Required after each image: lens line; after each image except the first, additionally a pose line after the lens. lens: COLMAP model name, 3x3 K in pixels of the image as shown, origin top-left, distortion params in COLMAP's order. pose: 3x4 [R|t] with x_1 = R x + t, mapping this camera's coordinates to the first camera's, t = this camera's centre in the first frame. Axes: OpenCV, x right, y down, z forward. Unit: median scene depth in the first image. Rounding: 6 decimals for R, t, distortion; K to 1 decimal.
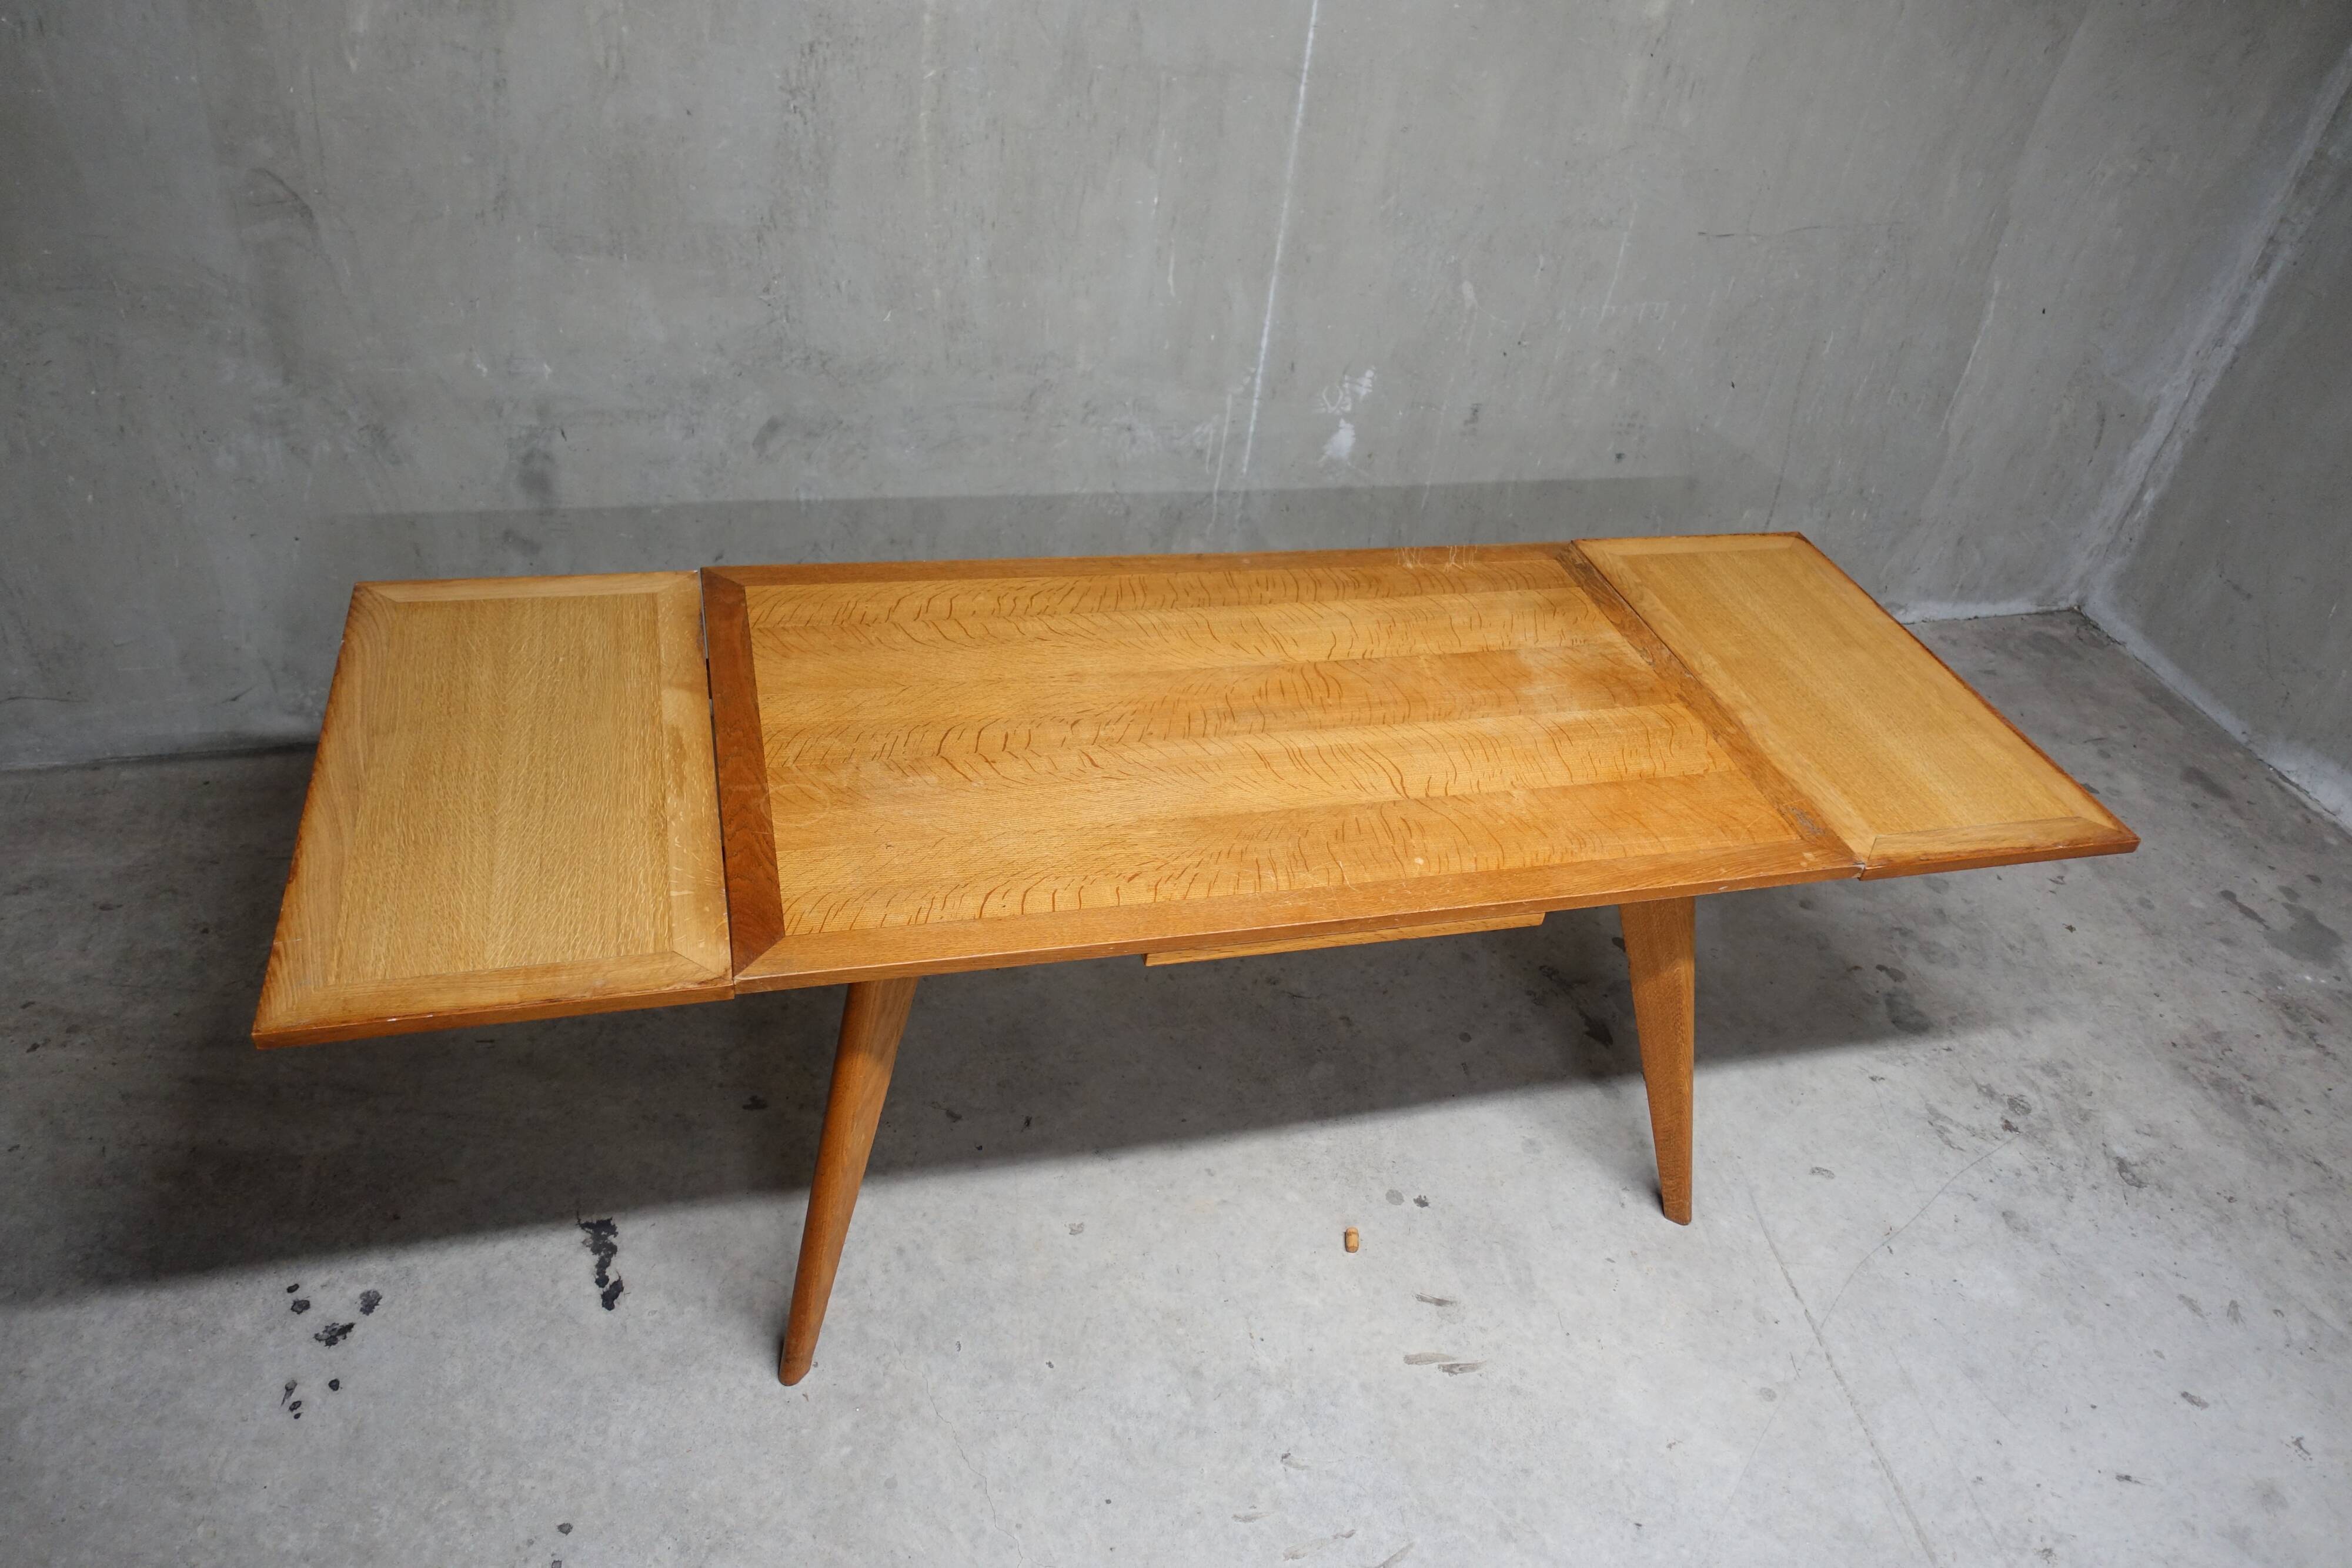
lens RADIAL K [[1615.0, 0, 1185.0], [0, 1615.0, 784.2], [0, 0, 1]] dist [0.001152, -0.001029]
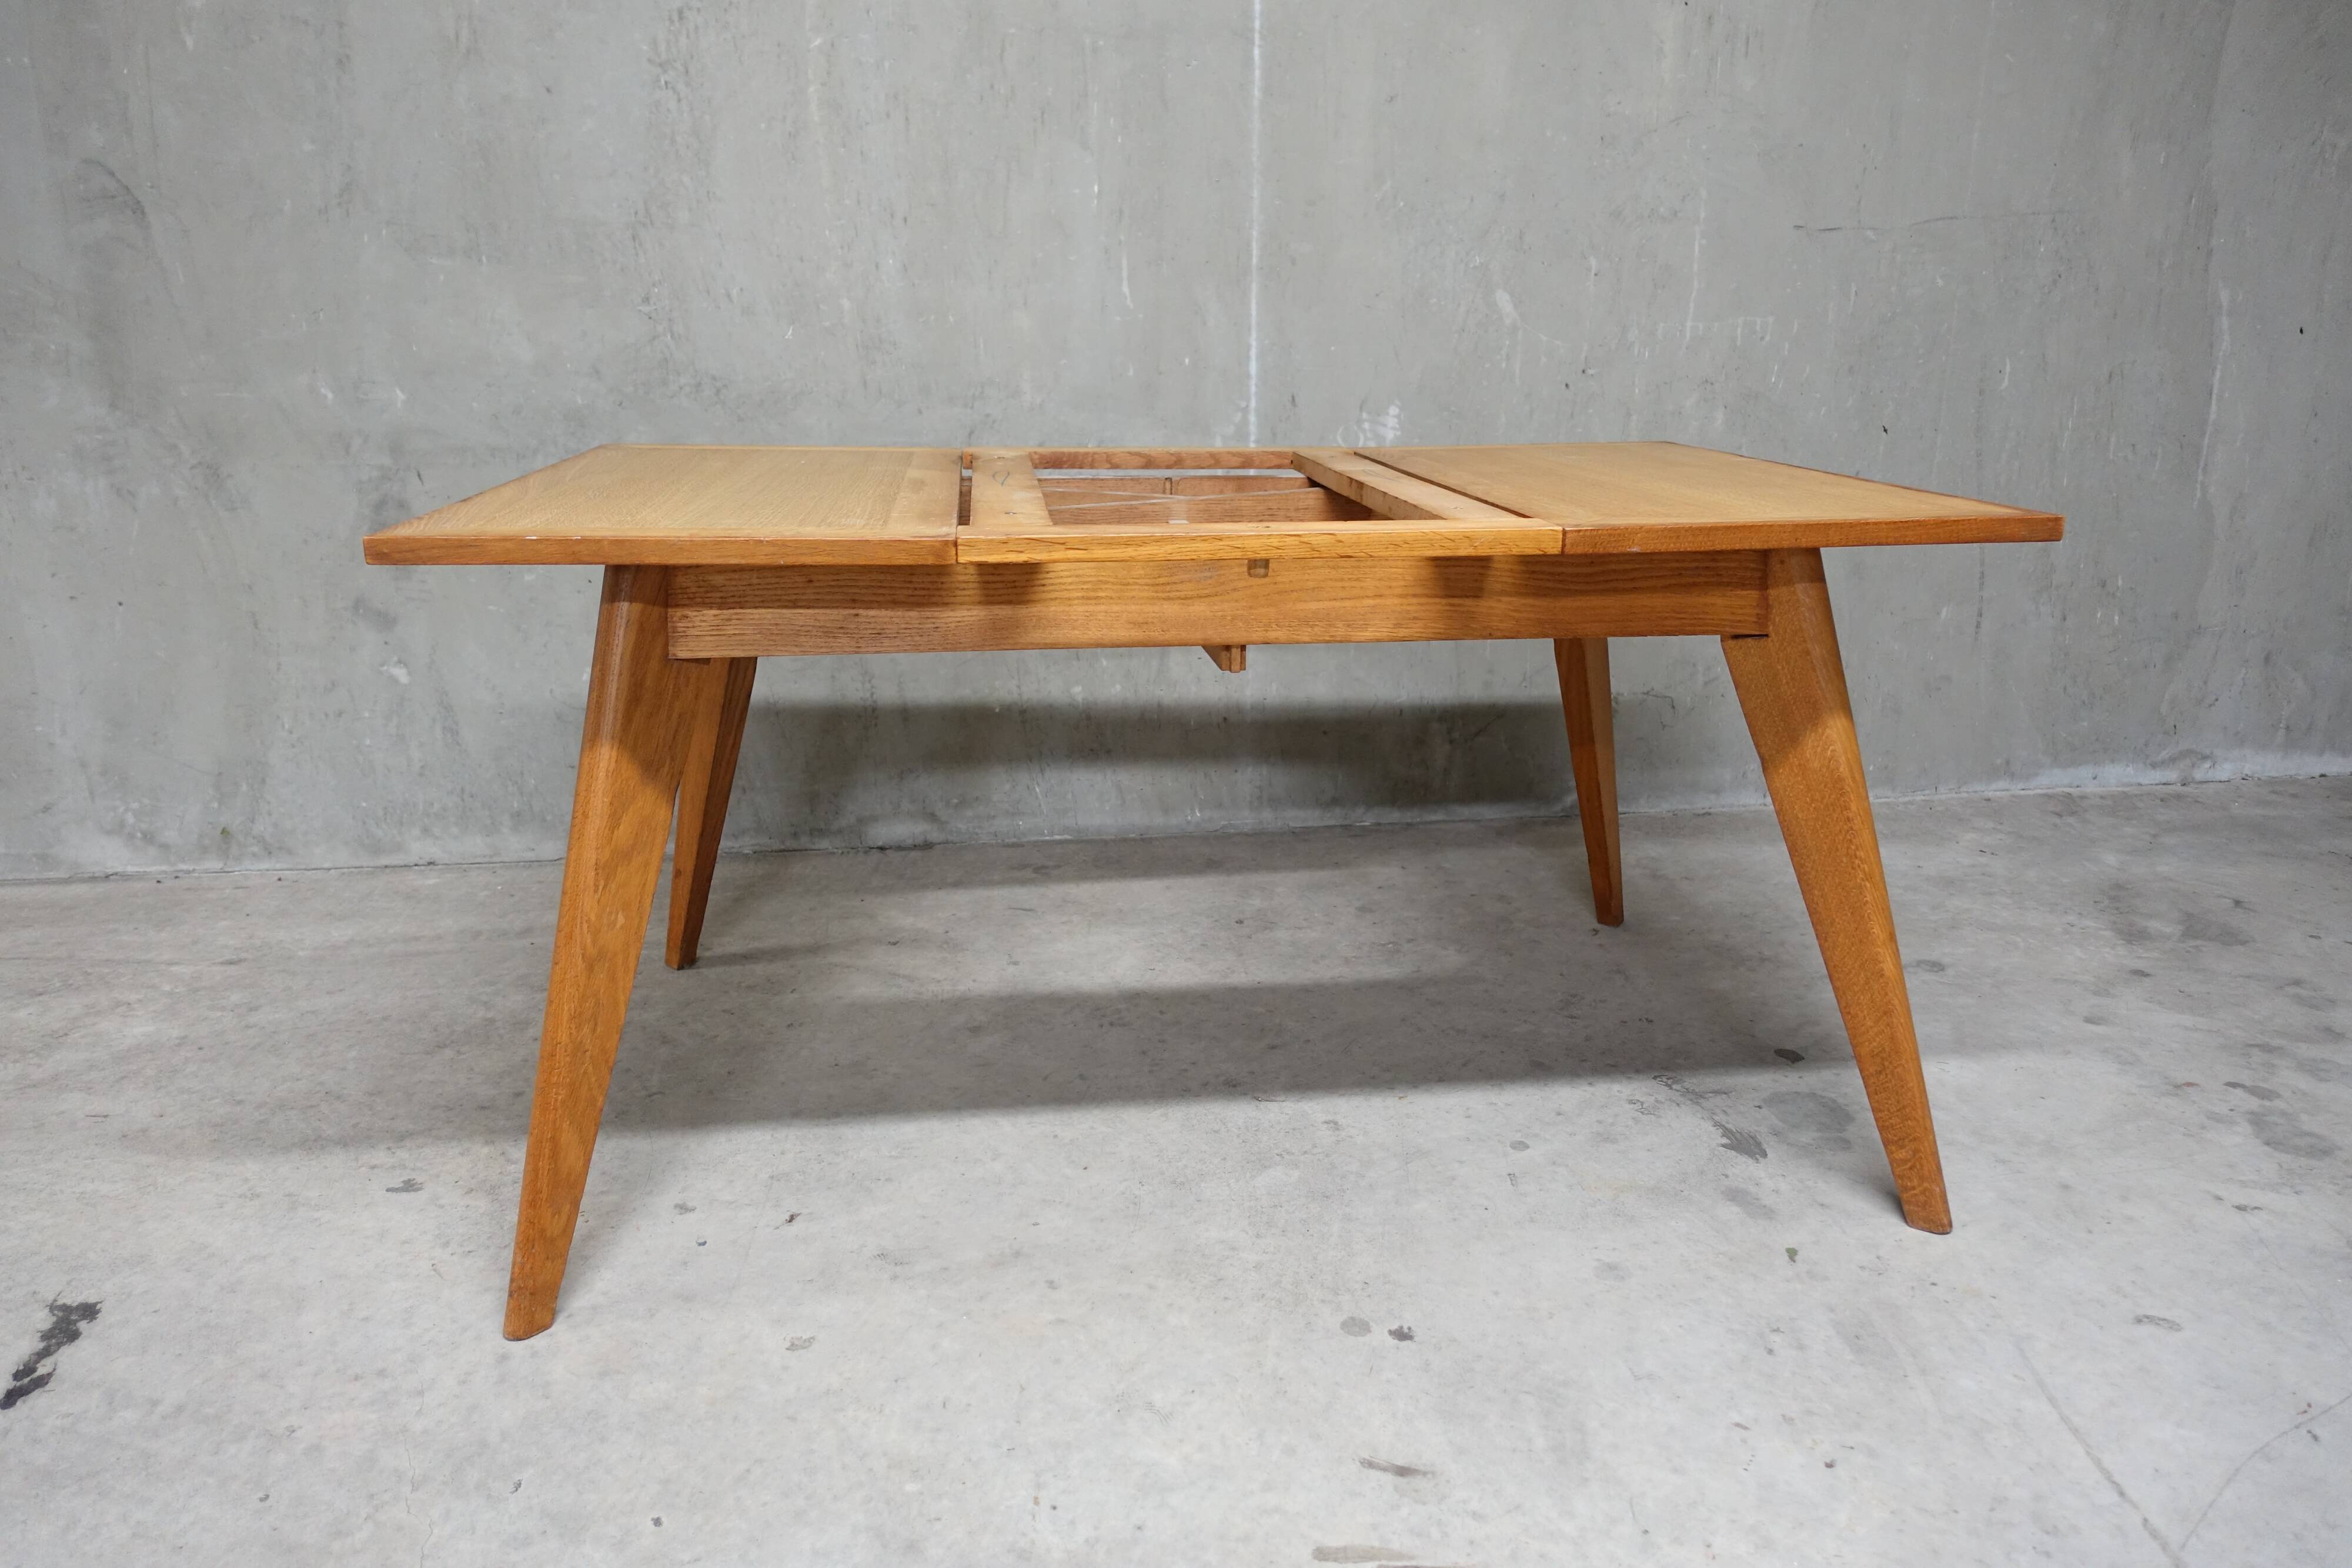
lens RADIAL K [[1615.0, 0, 1185.9], [0, 1615.0, 789.7], [0, 0, 1]] dist [0.001152, -0.001029]
pose [[0.981904, -0.064939, -0.177897, 0.169431], [-0.002687, 0.934498, -0.355958, 0.256893], [0.189361, 0.349995, 0.917413, 0.346652]]
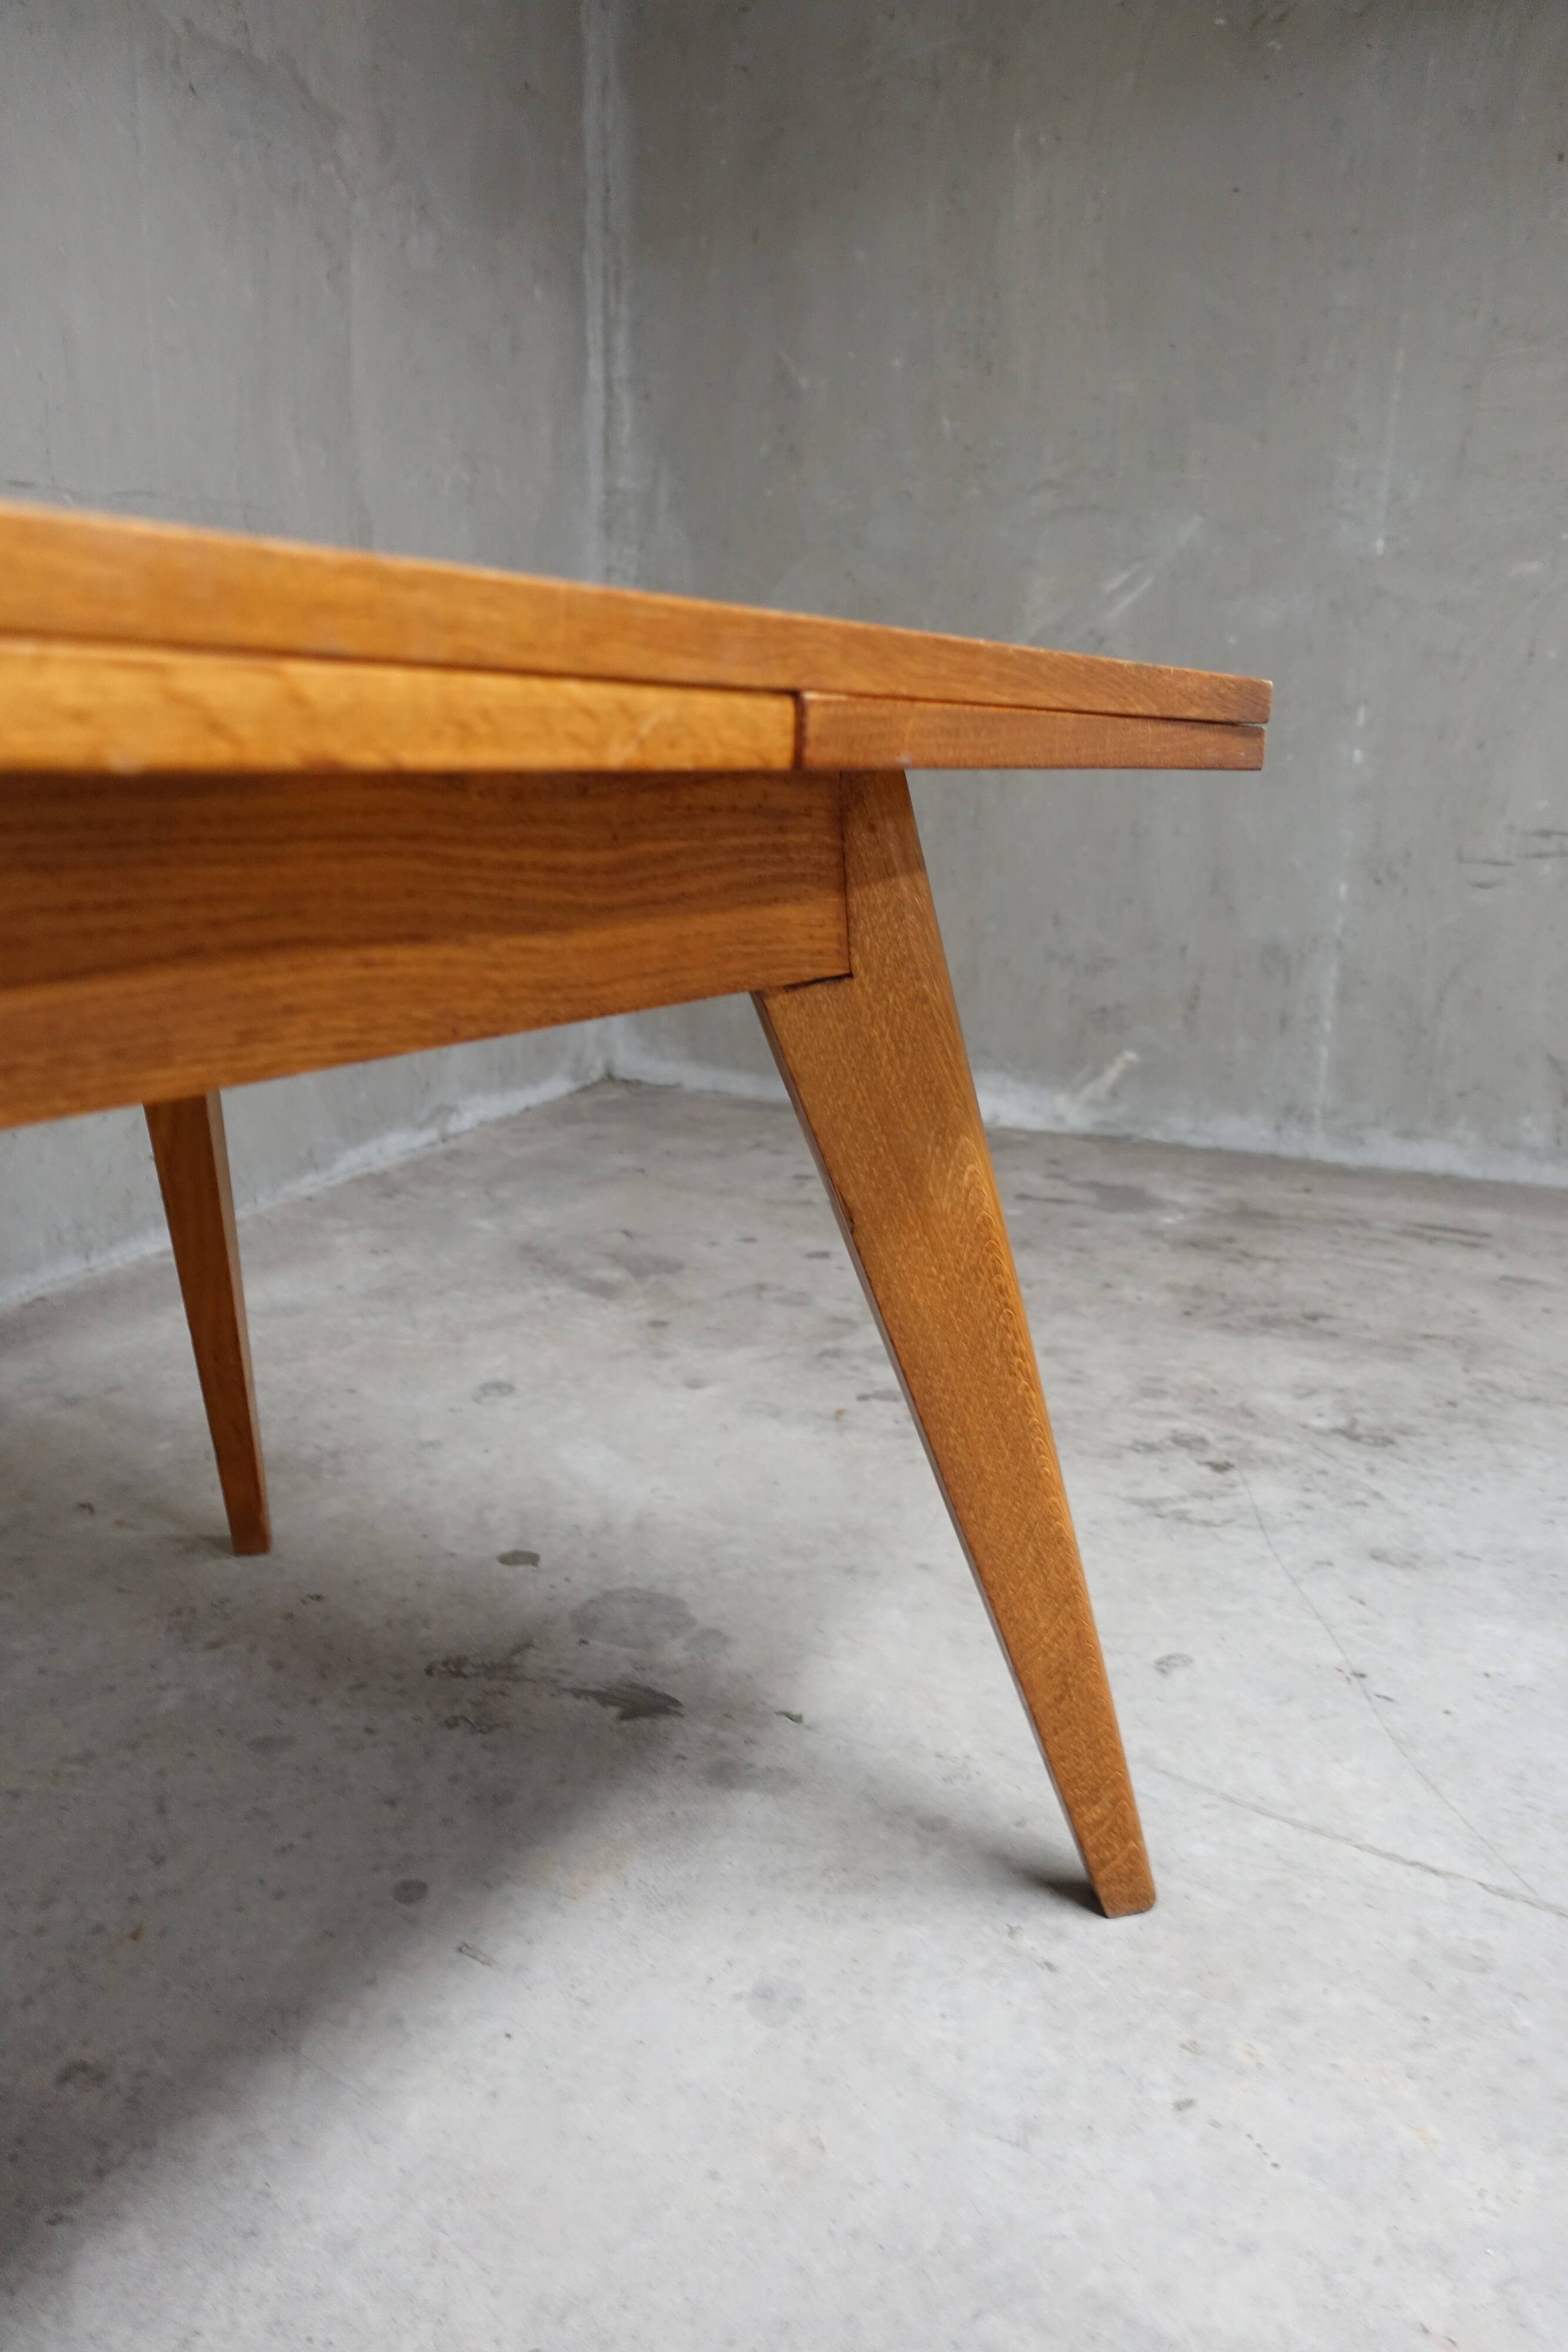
lens RADIAL K [[1615.0, 0, 774.4], [0, 1615.0, 1172.9], [0, 0, 1]] dist [0.001152, -0.001029]
pose [[0.636311, -0.288027, 0.715646, 0.012245], [0.510299, 0.852873, -0.110471, 0.102642], [-0.578536, 0.435487, 0.689671, 0.641969]]
